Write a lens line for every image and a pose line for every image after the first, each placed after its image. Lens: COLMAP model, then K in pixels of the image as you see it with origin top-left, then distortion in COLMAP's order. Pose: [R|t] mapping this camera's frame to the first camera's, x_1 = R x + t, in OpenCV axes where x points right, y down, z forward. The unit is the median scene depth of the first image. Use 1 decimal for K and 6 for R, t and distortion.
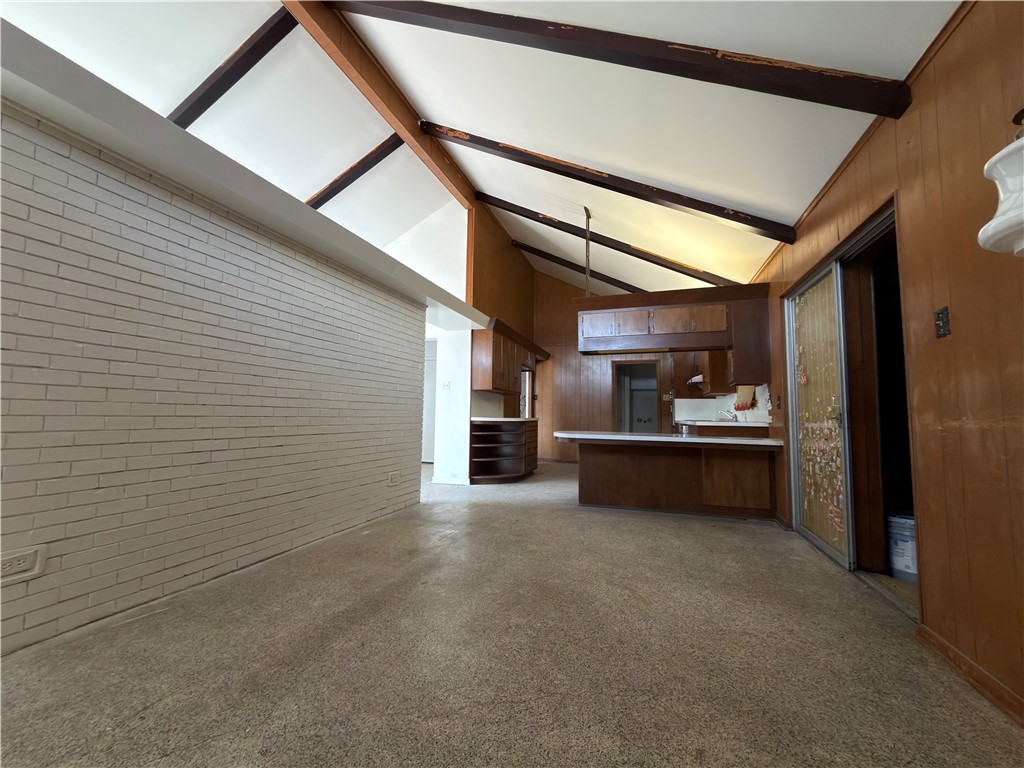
lens RADIAL K [[407.2, 0, 512.2], [0, 407.2, 385.6], [0, 0, 1]] dist [-0.001152, 0.000840]
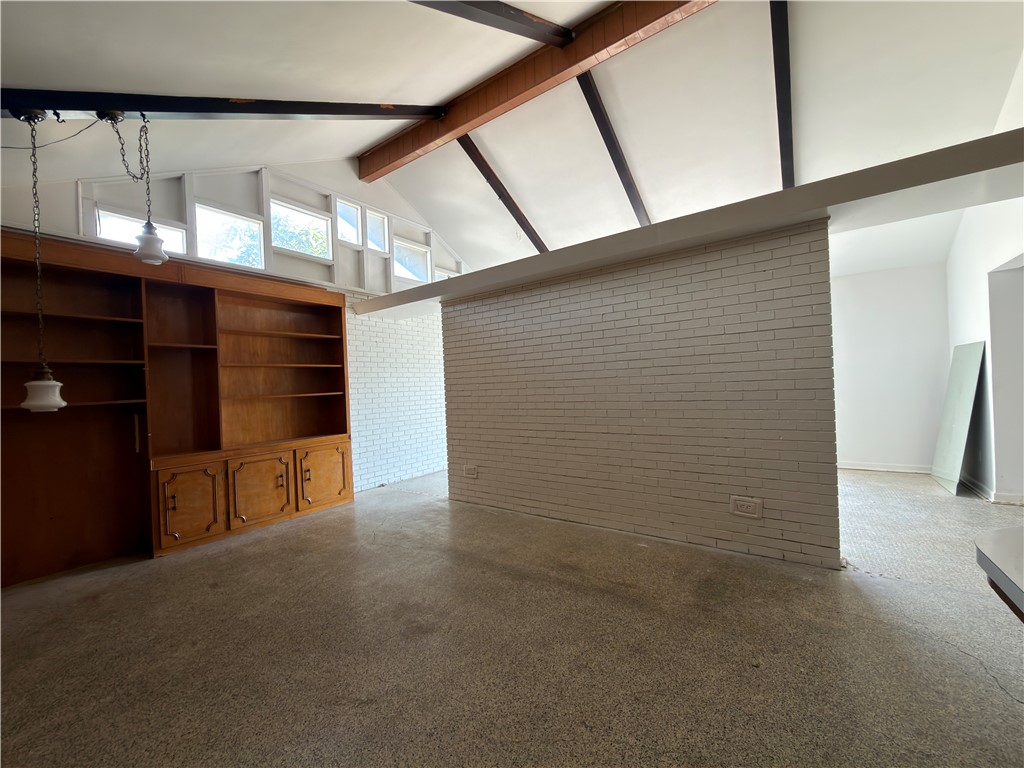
lens RADIAL K [[407.2, 0, 512.7], [0, 407.2, 385.6], [0, 0, 1]] dist [-0.001152, 0.000840]
pose [[-0.296656, -0.000392, -0.954984, 0.698951], [0.106551, 0.993742, -0.033507, 0.002328], [0.949022, -0.111695, -0.294757, 1.189242]]
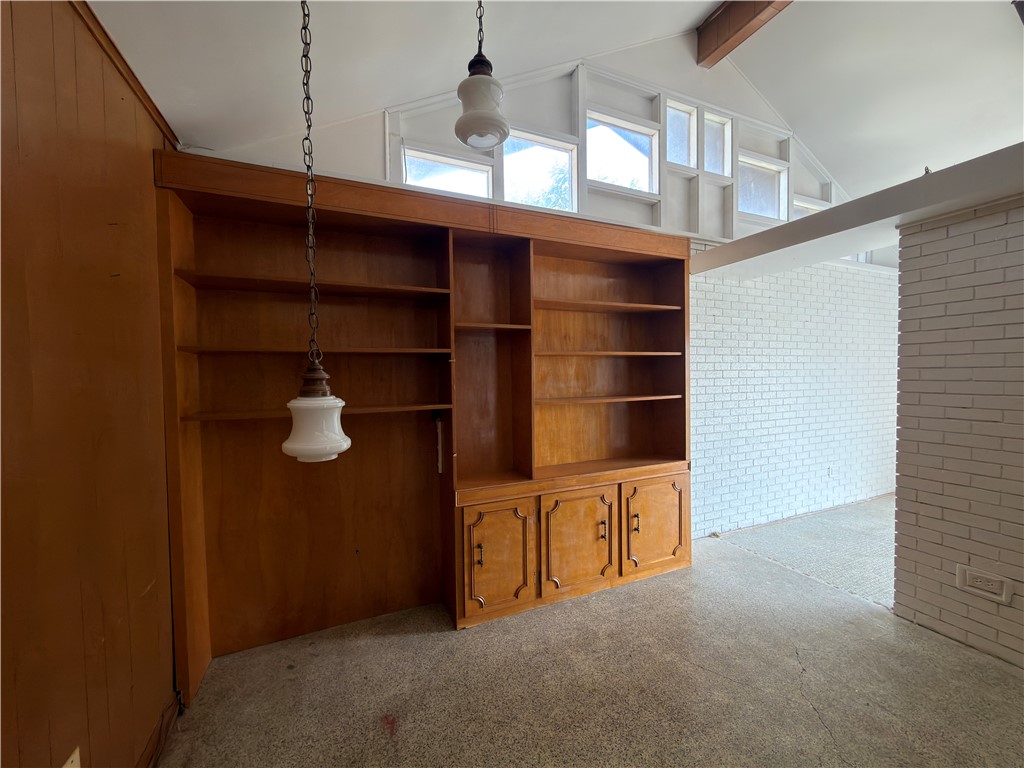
lens RADIAL K [[407.2, 0, 511.8], [0, 407.2, 385.6], [0, 0, 1]] dist [-0.001152, 0.000840]
pose [[-0.744125, 0.016495, -0.667837, 0.420444], [0.052372, 0.998059, -0.033702, -0.089284], [0.665984, -0.060054, -0.743544, 0.664750]]
